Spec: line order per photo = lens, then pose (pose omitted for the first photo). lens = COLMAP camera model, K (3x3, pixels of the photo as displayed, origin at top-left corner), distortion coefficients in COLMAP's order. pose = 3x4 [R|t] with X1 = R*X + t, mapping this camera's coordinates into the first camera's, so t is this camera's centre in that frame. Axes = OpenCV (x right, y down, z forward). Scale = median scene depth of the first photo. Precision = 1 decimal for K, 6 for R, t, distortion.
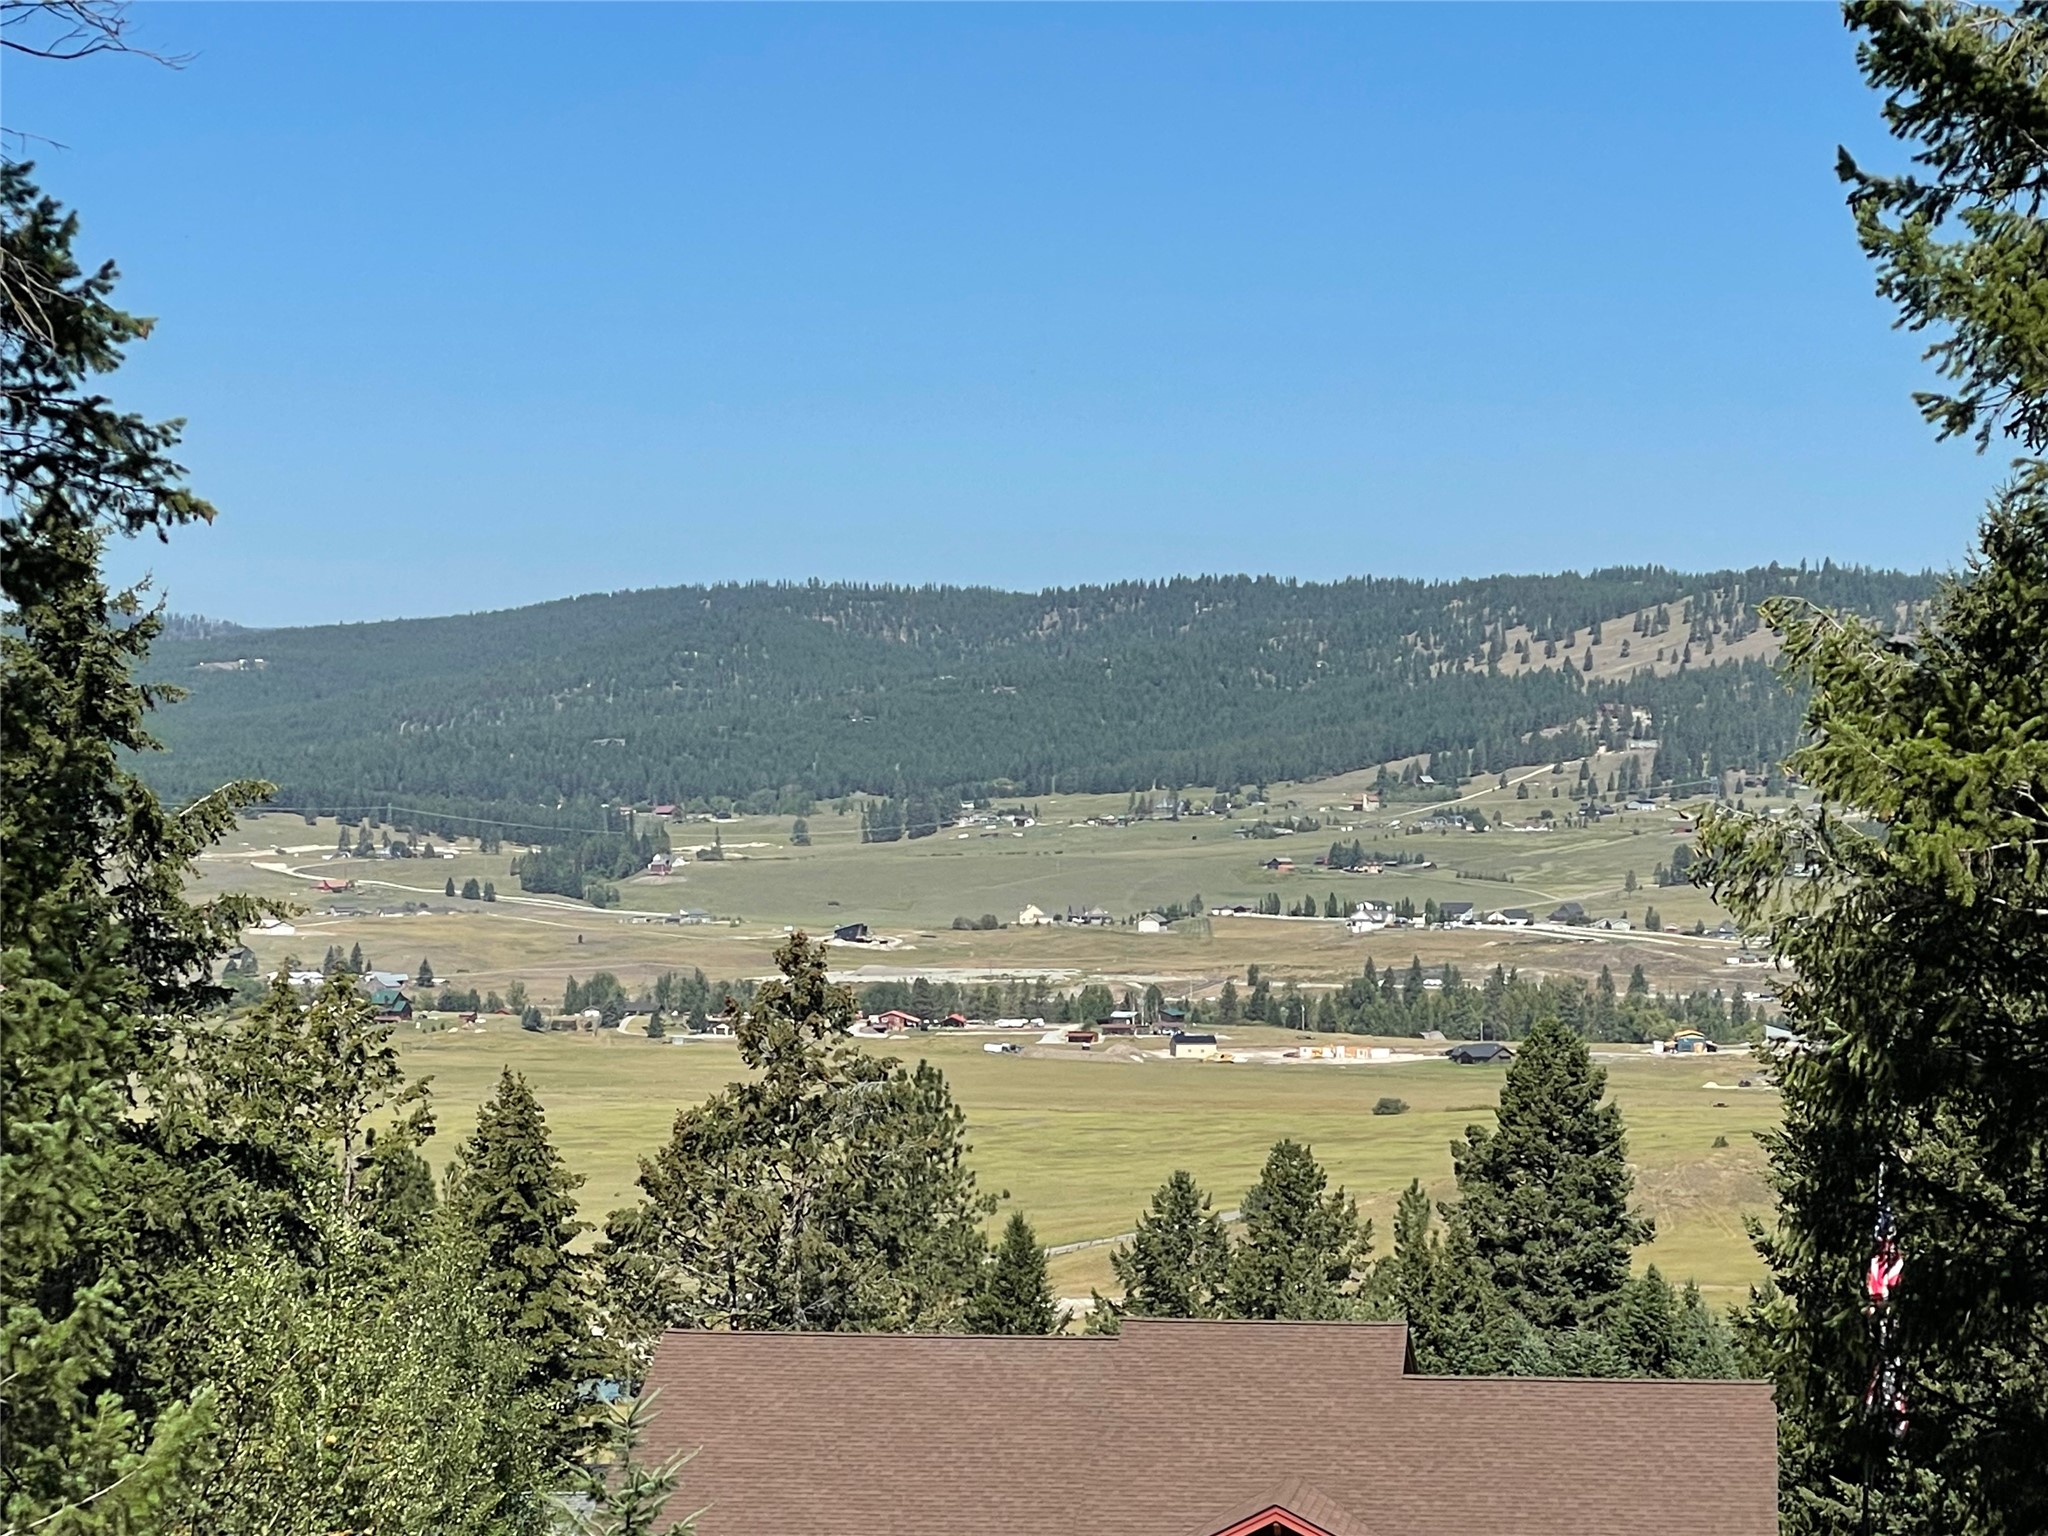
lens RADIAL K [[5218.6, 0, 1024.0], [0, 5218.6, 768.0], [0, 0, 1]] dist [0.024590, -0.409750]
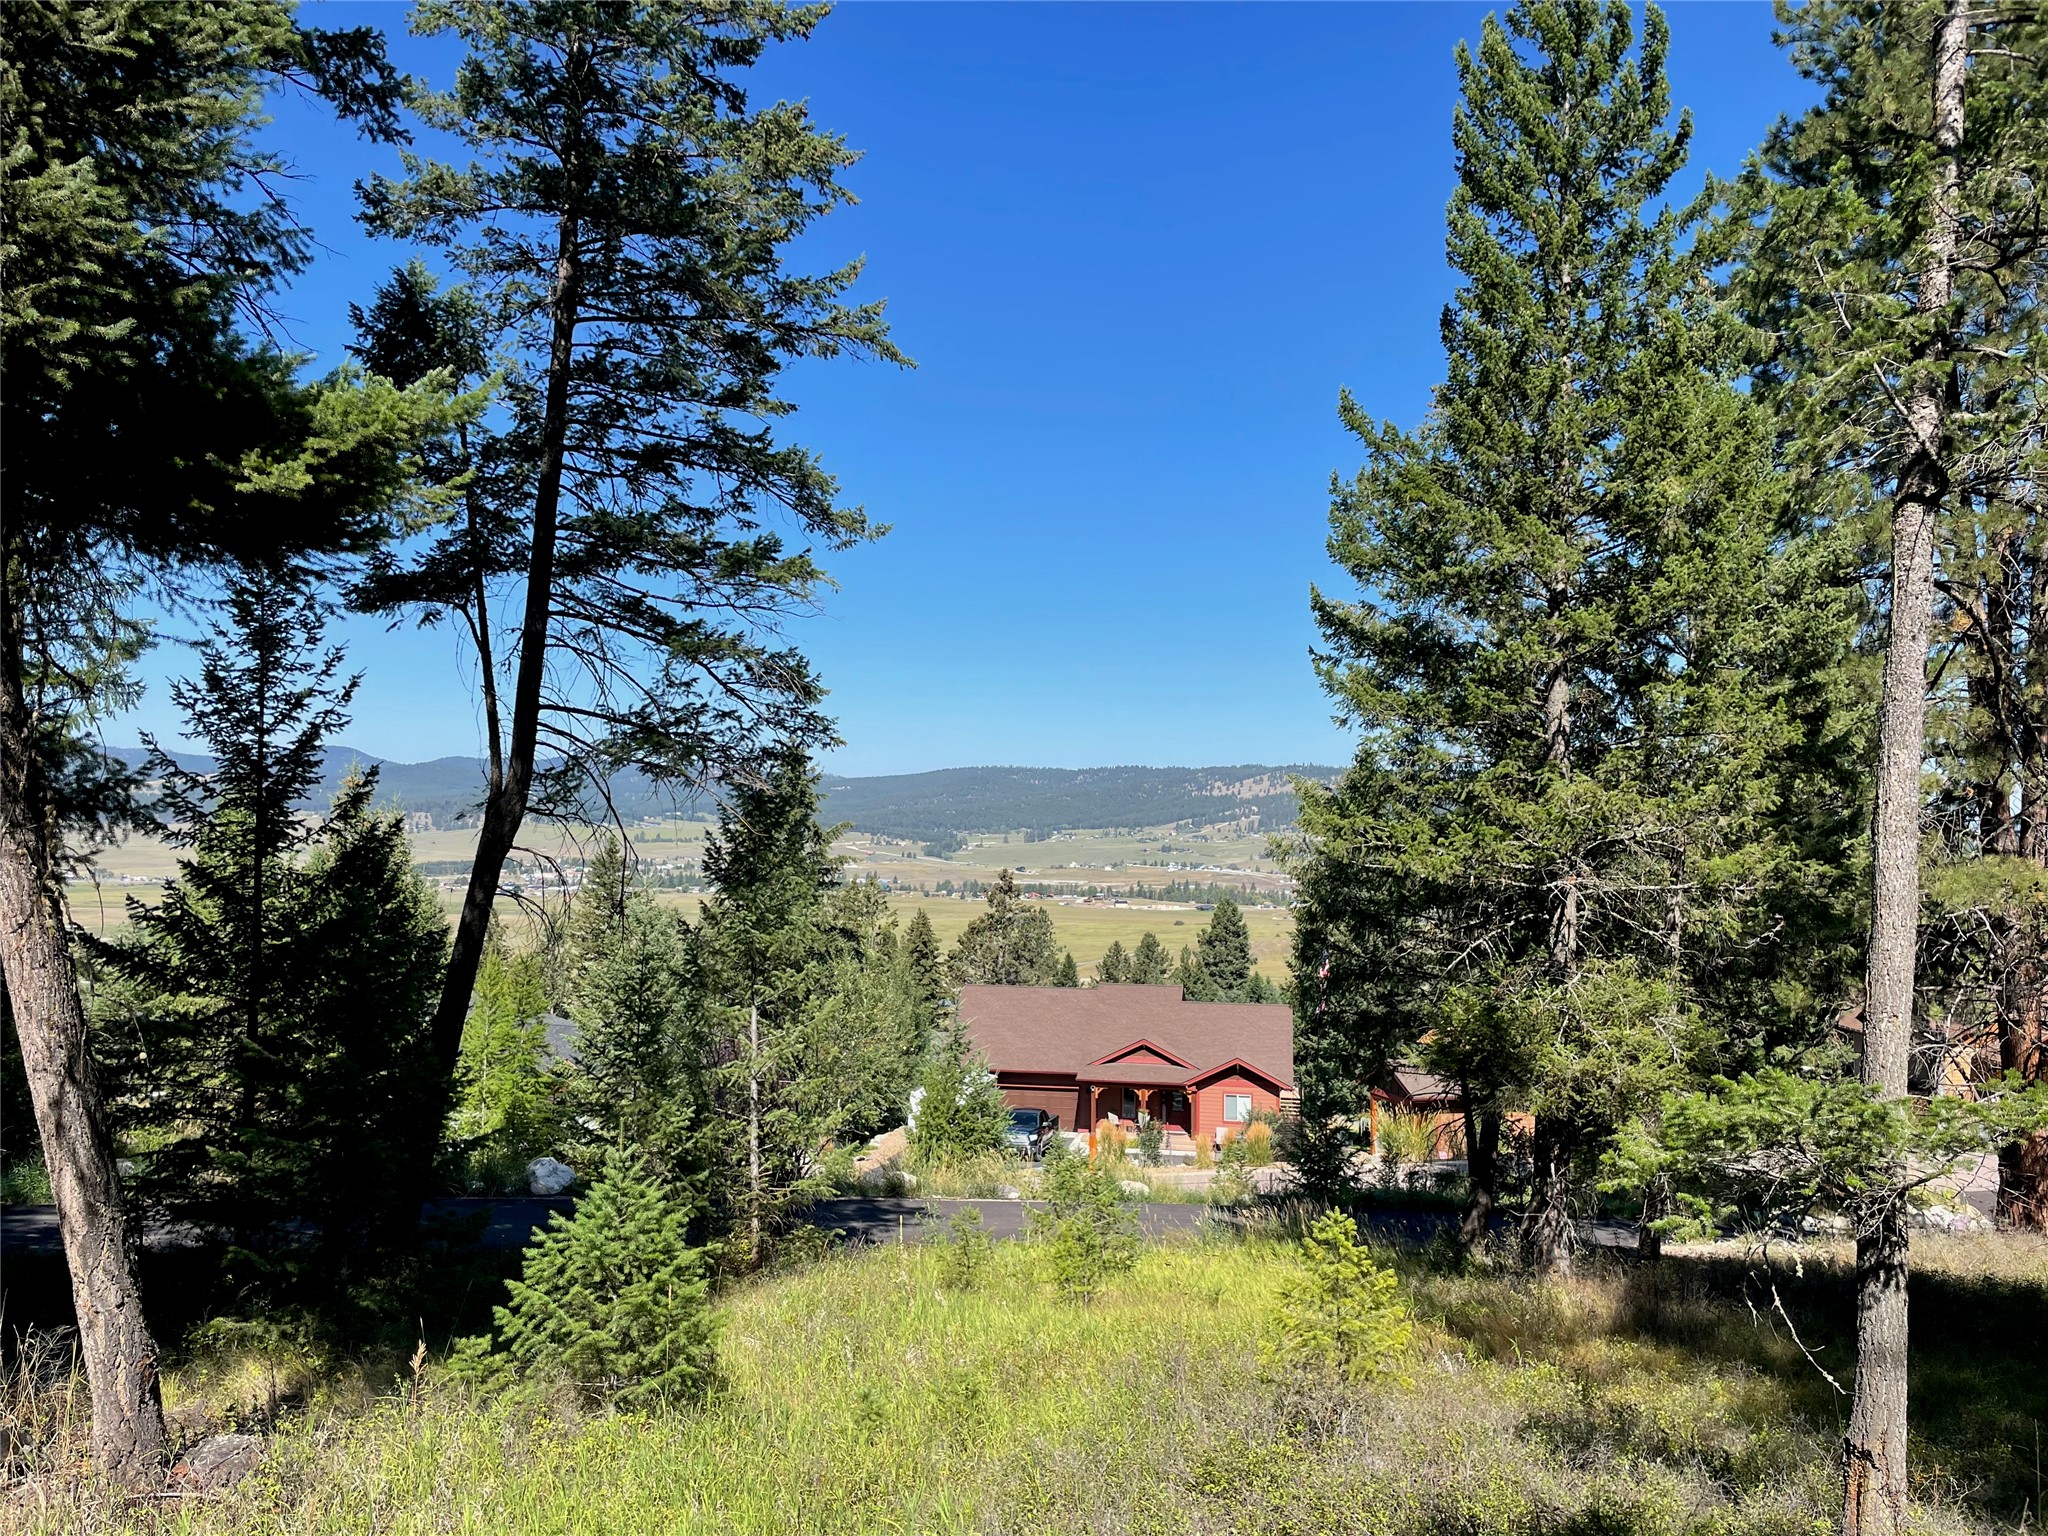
lens RADIAL K [[1541.7, 0, 1031.9], [0, 1541.7, 774.0], [0, 0, 1]] dist [0.078666, -0.115883]
pose [[0.999592, 0.011806, -0.026012, -0.000489], [-0.012597, 0.999457, -0.030453, 0.000358], [0.025639, 0.030768, 0.999198, -0.010750]]
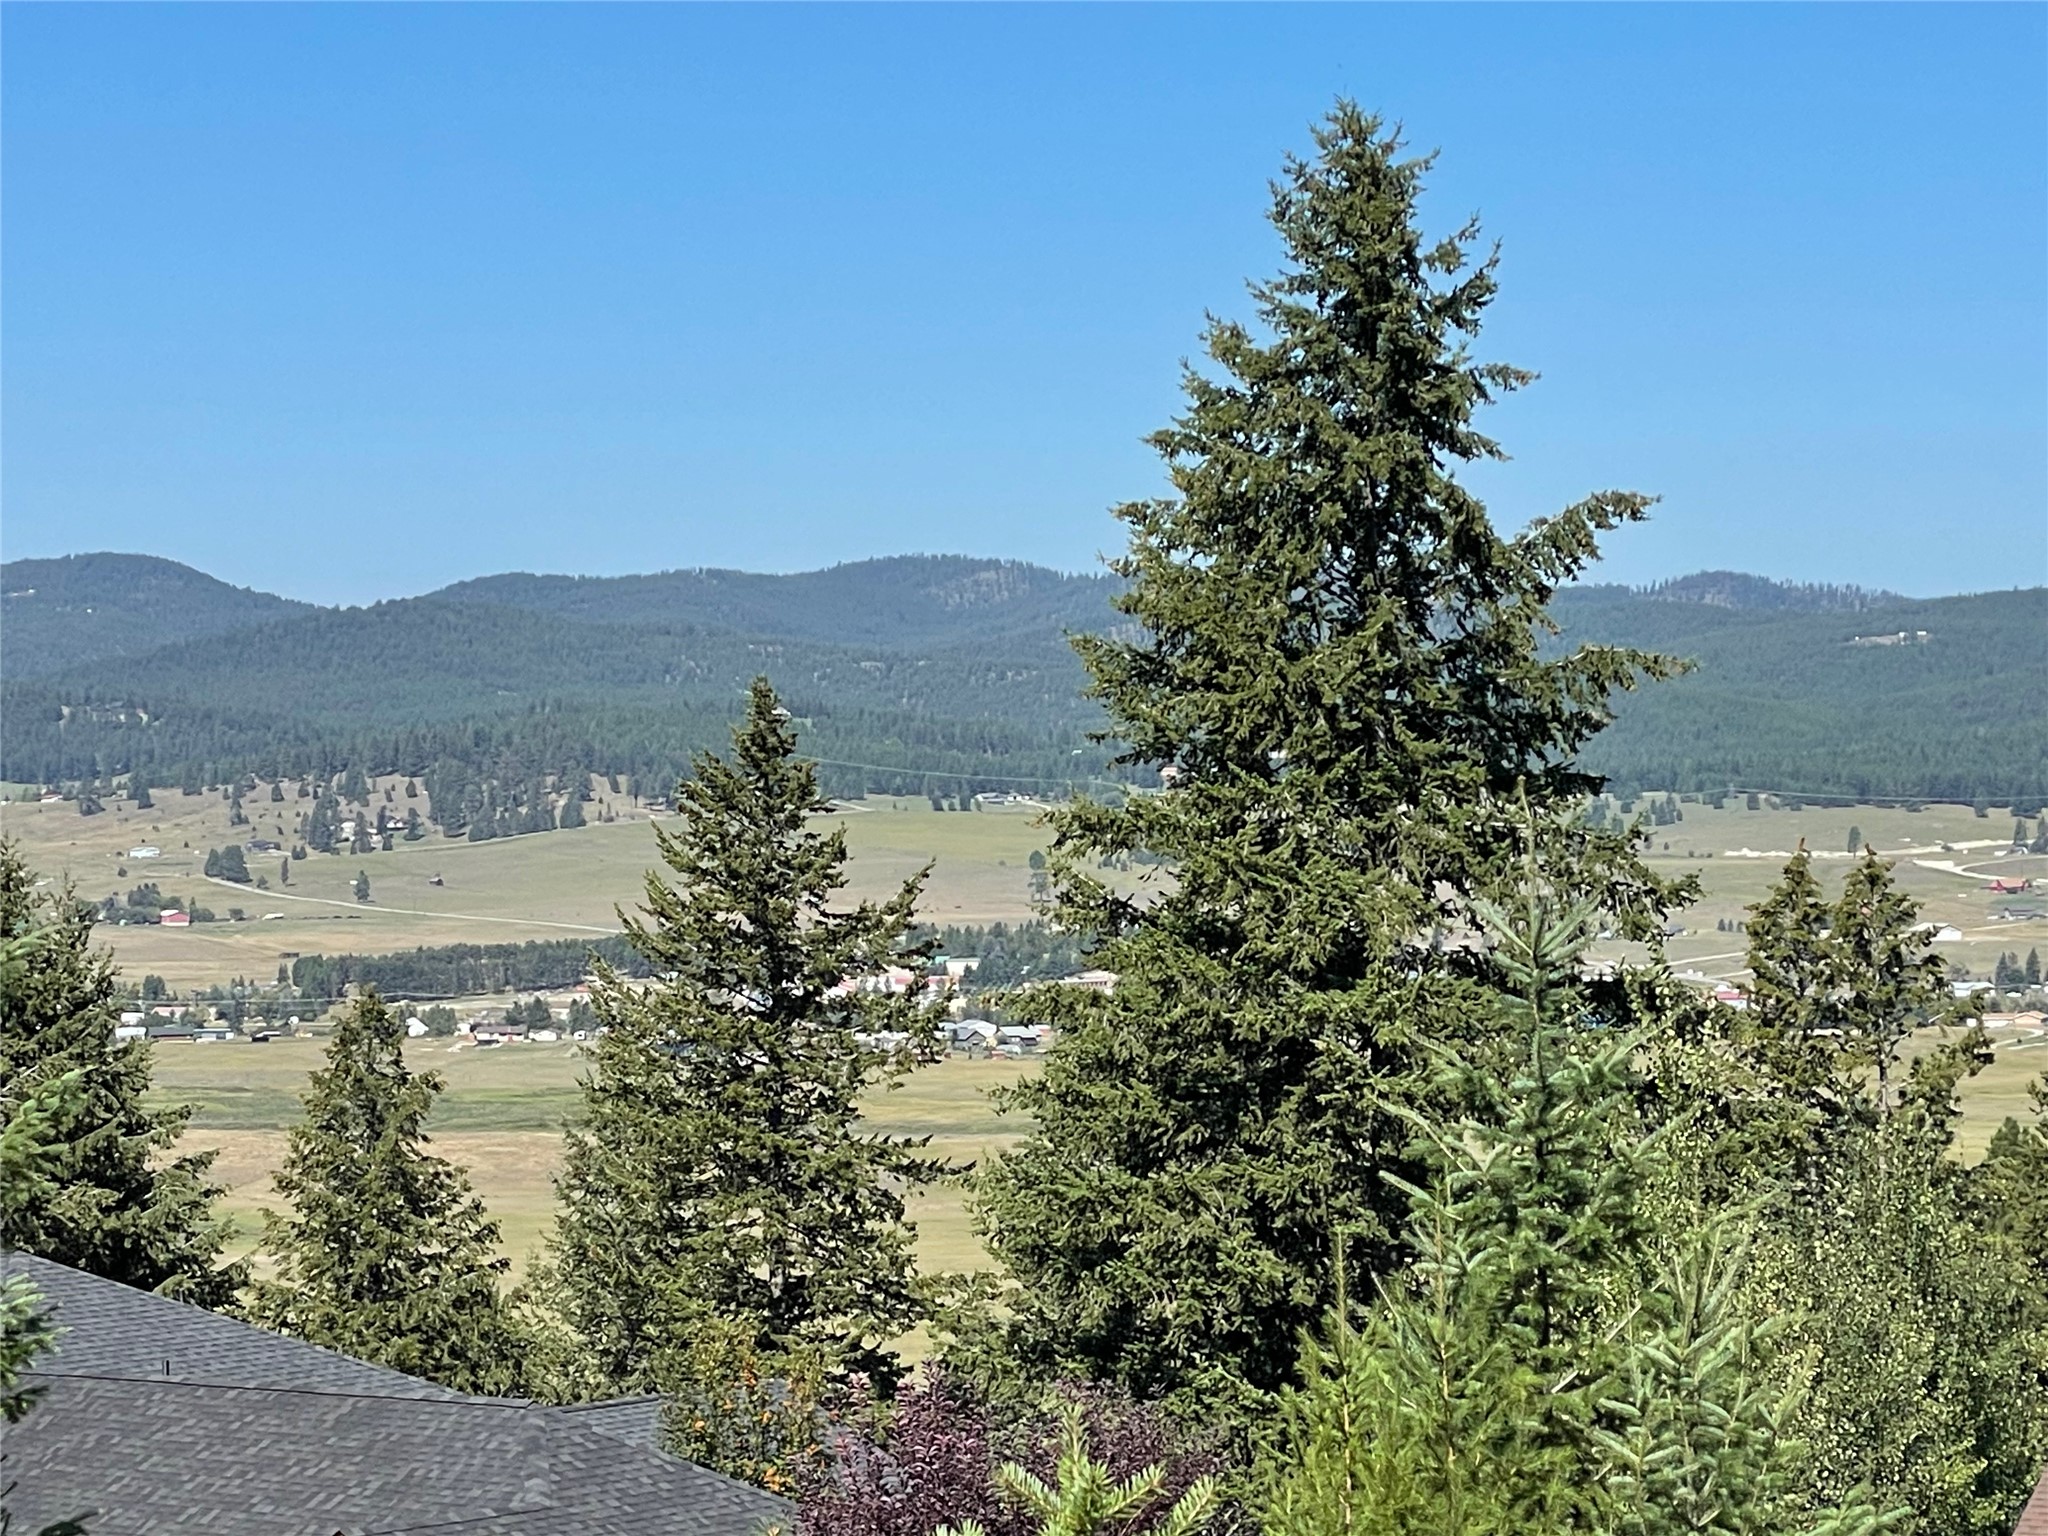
lens RADIAL K [[5831.6, 0, 1024.0], [0, 5831.6, 768.0], [0, 0, 1]] dist [0.136577, 0.003872]
pose [[0.955924, -0.011621, -0.293384, 0.013088], [0.012345, 0.999924, 0.000617, 0.033119], [0.293354, -0.004211, 0.955994, 0.142887]]
